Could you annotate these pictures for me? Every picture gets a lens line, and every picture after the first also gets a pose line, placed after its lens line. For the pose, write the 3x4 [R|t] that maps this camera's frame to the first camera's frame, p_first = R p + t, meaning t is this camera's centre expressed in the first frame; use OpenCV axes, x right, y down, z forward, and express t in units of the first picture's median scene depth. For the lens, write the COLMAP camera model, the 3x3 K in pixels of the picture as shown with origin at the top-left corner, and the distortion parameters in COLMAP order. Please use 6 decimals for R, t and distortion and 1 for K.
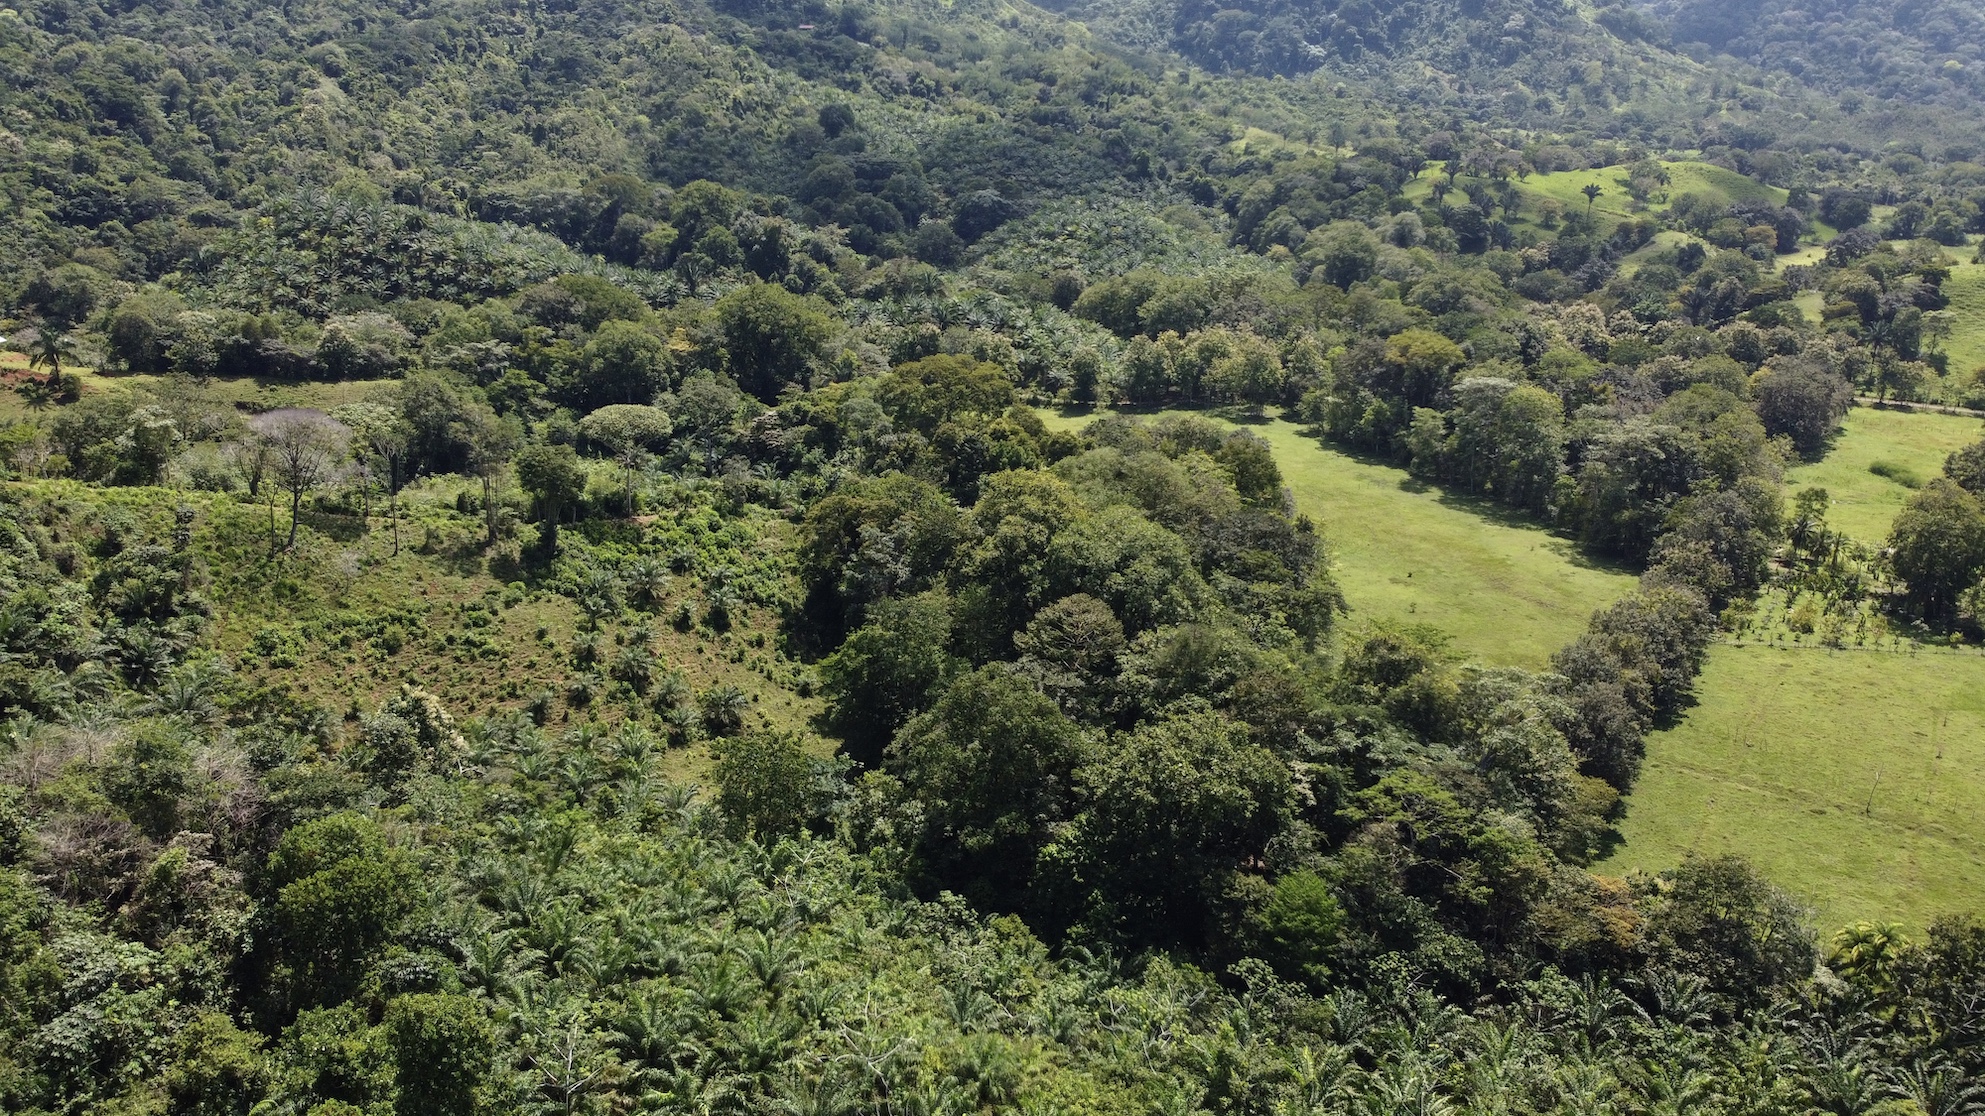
lens RADIAL K [[1506.5, 0, 992.5], [0, 1506.5, 558.0], [0, 0, 1]] dist [-0.017931, 0.024410]
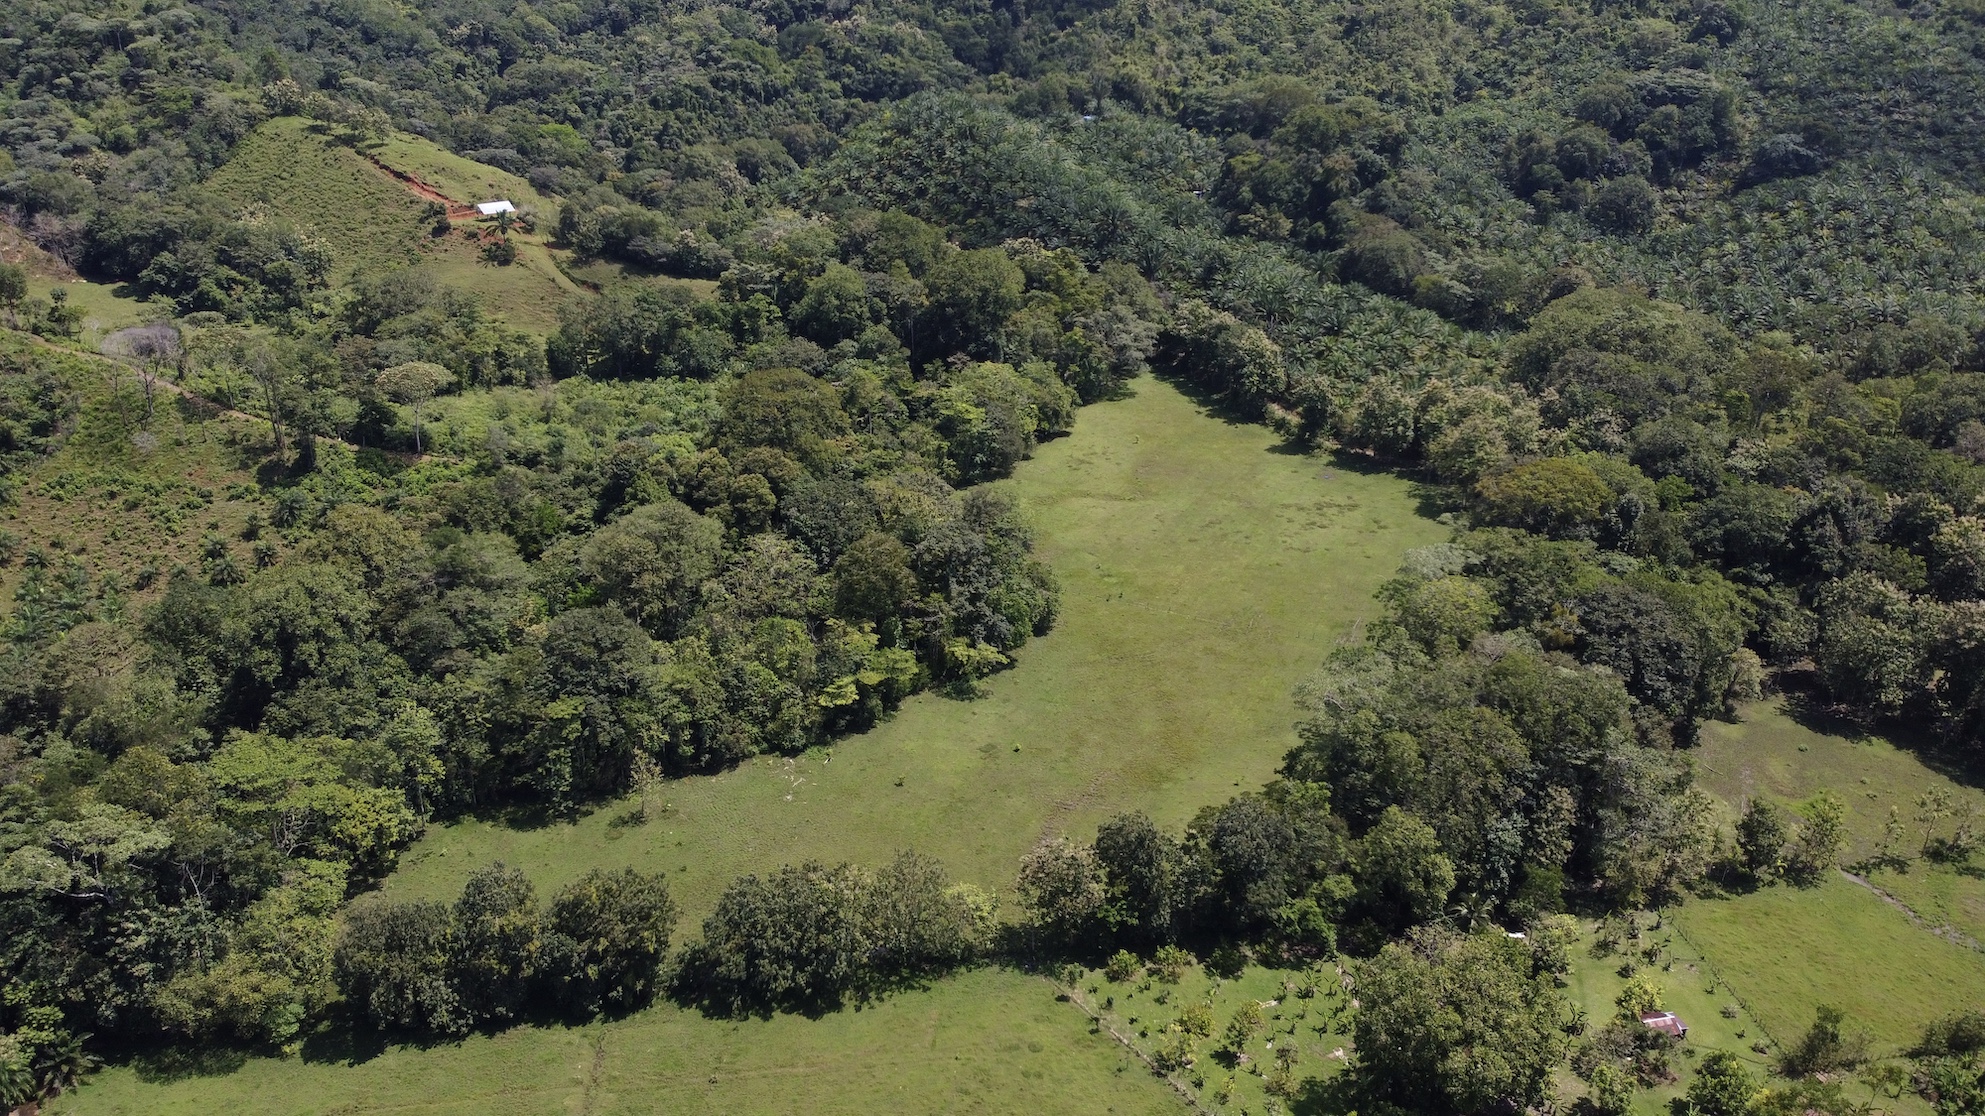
lens RADIAL K [[1506.5, 0, 992.5], [0, 1506.5, 558.0], [0, 0, 1]] dist [-0.017931, 0.024410]
pose [[0.672870, 0.296424, -0.677774, 0.663497], [-0.218971, 0.954959, 0.200264, -0.209758], [0.706610, 0.013661, 0.707472, 0.329493]]
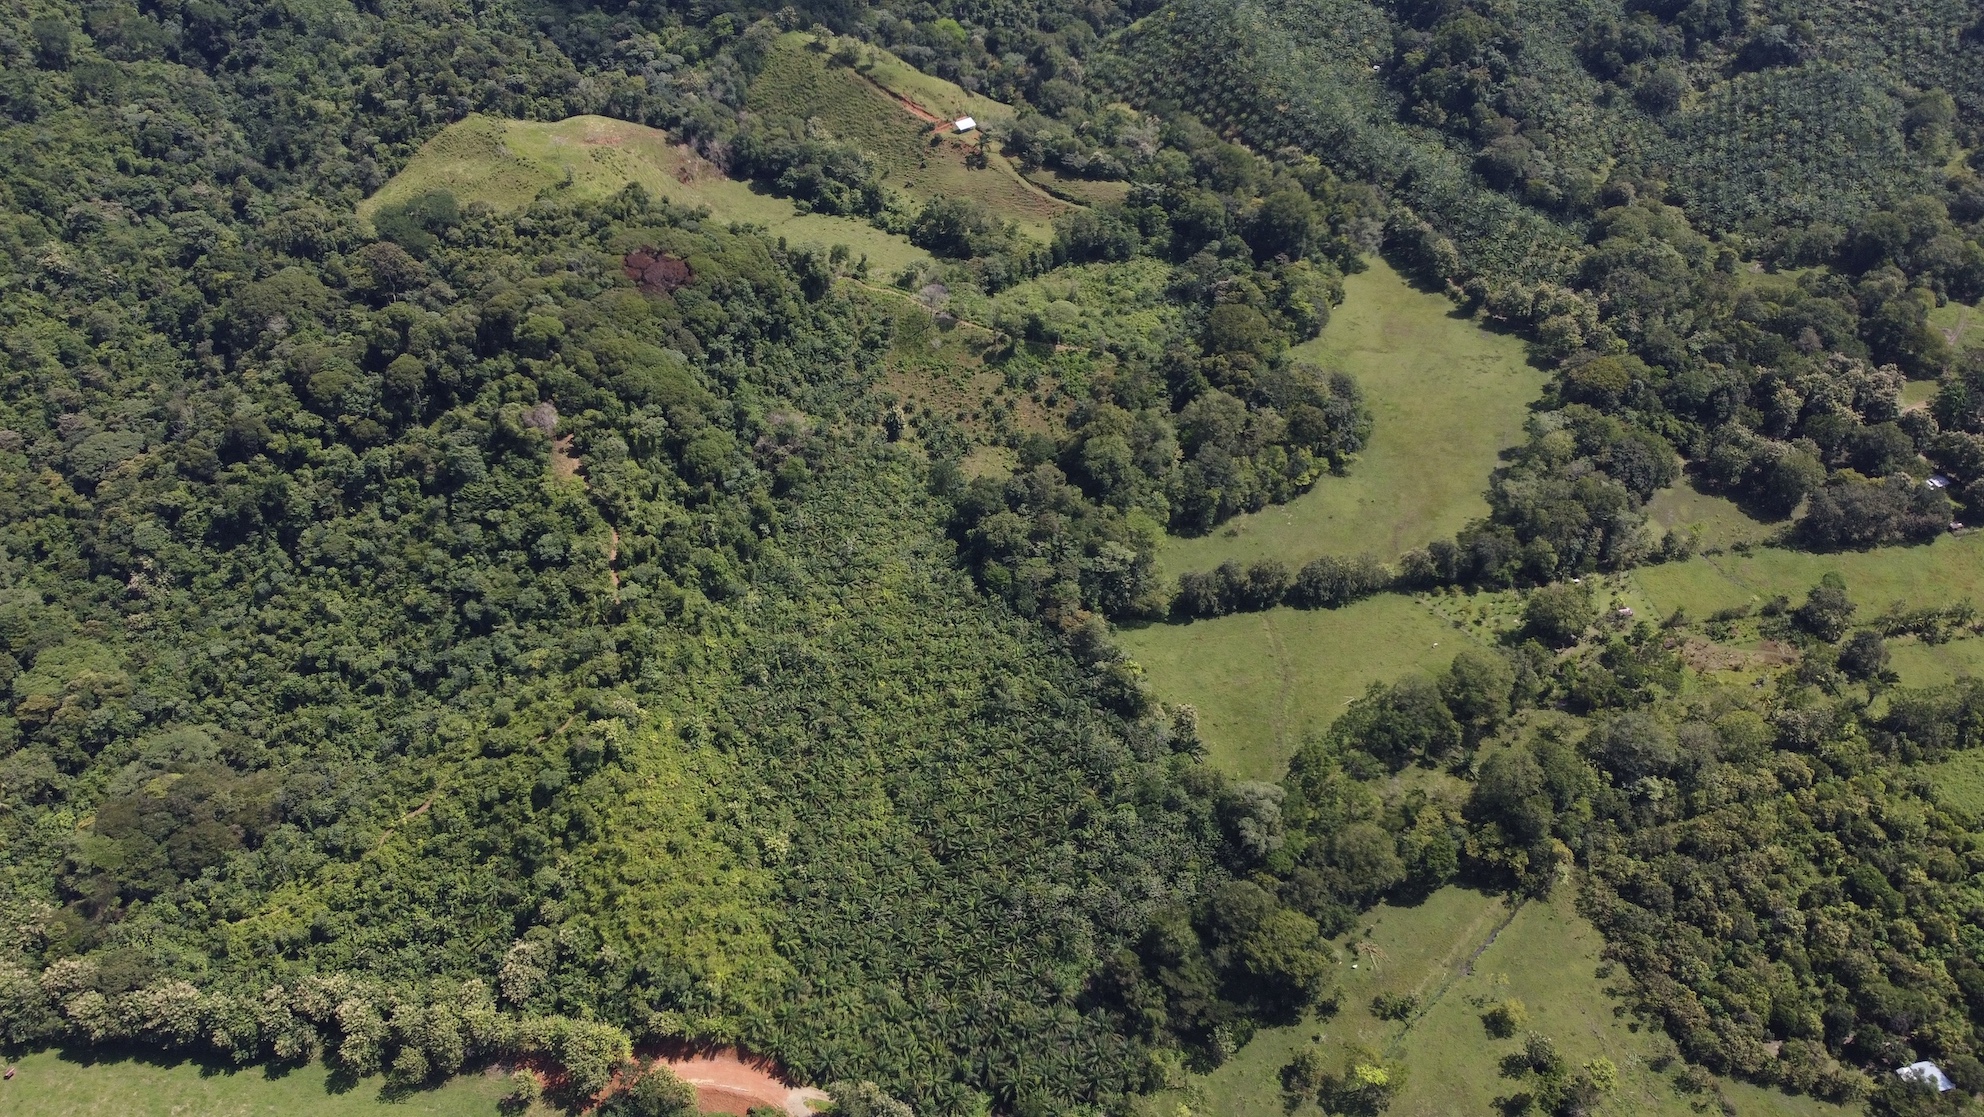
lens RADIAL K [[1505.8, 0, 992.0], [0, 1505.8, 558.5], [0, 0, 1]] dist [-0.017931, 0.024410]
pose [[0.676667, 0.471405, -0.565596, 0.919138], [-0.221329, 0.862873, 0.454382, -0.602281], [0.702236, -0.182283, 0.688213, -0.634848]]
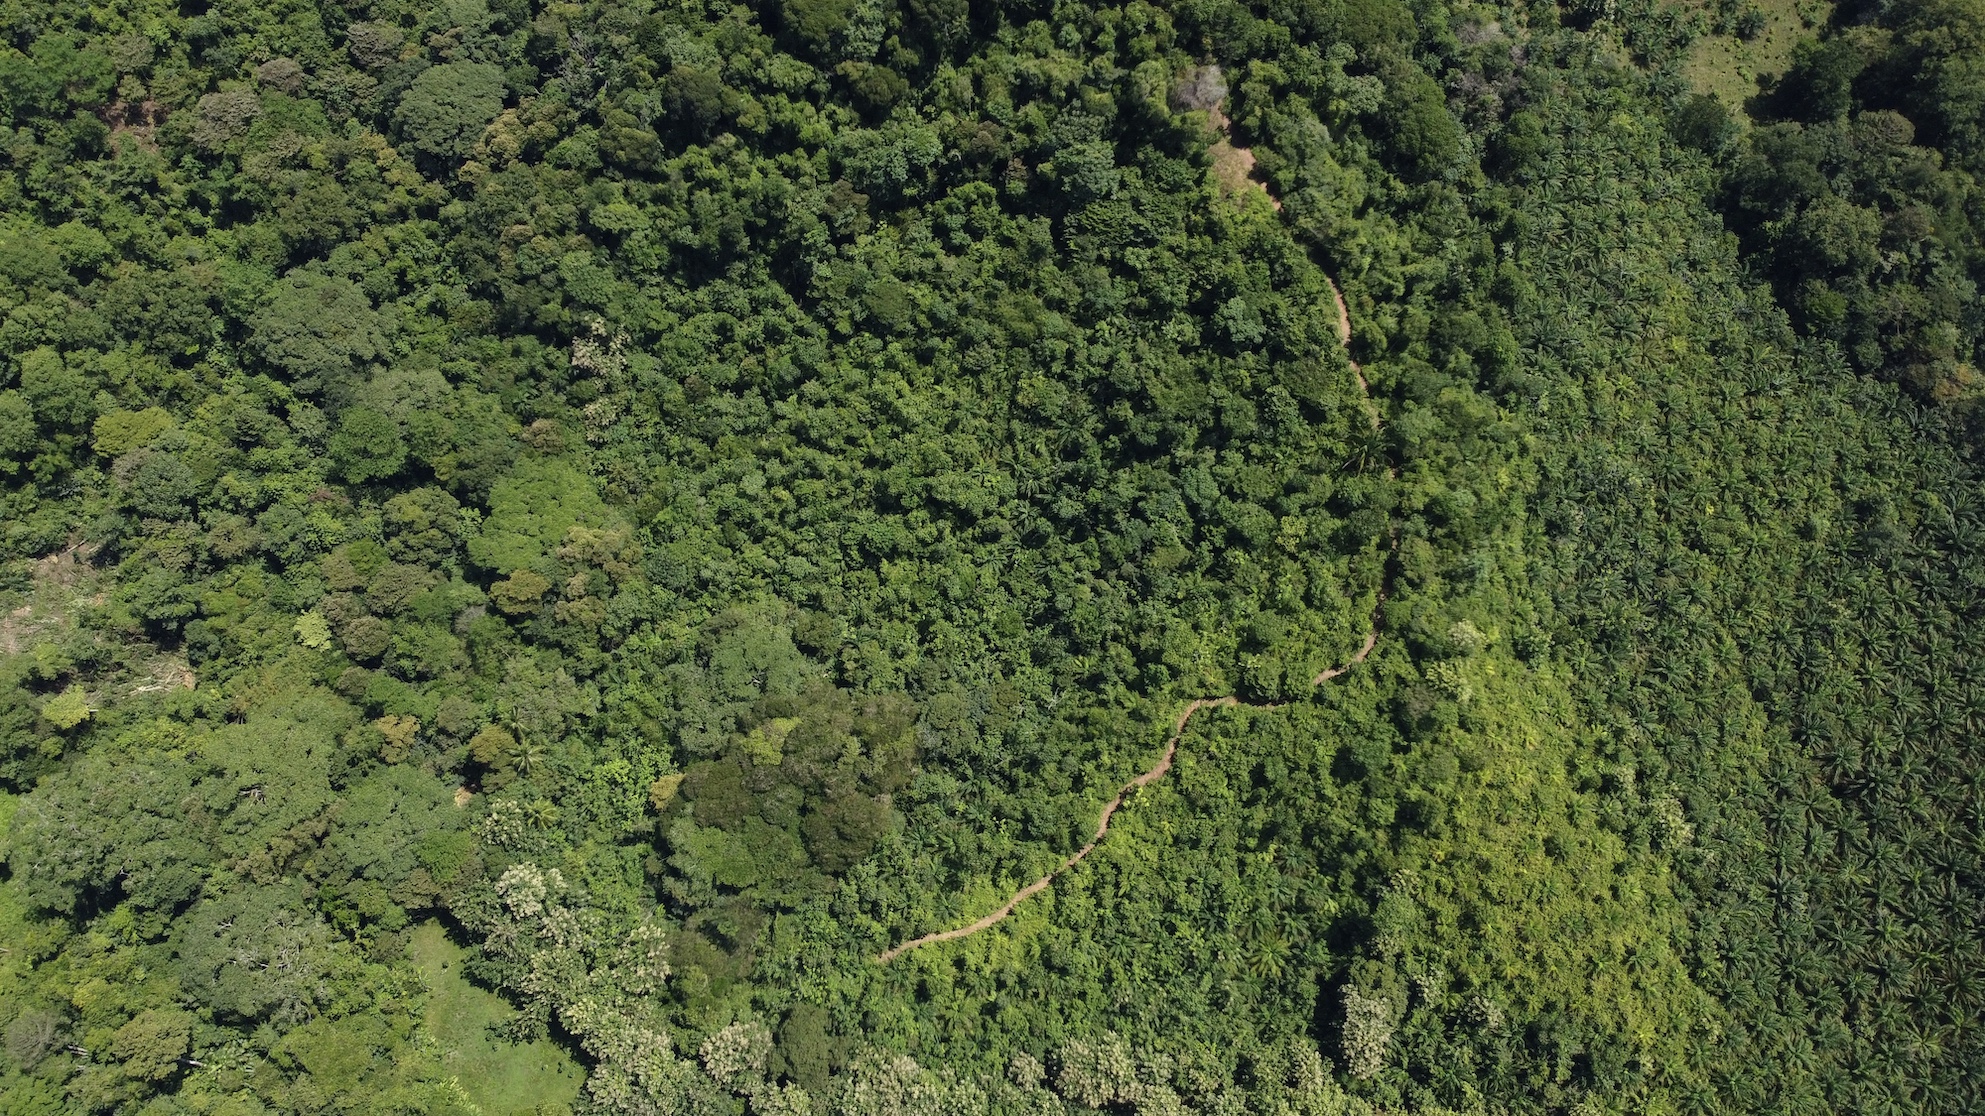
lens RADIAL K [[1511.7, 0, 993.5], [0, 1511.7, 546.5], [0, 0, 1]] dist [-0.010430, 0.017372]
pose [[0.679628, 0.666127, -0.307213, 0.120897], [-0.218608, 0.583690, 0.781996, -0.483551], [0.700226, -0.464307, 0.542312, -0.619856]]
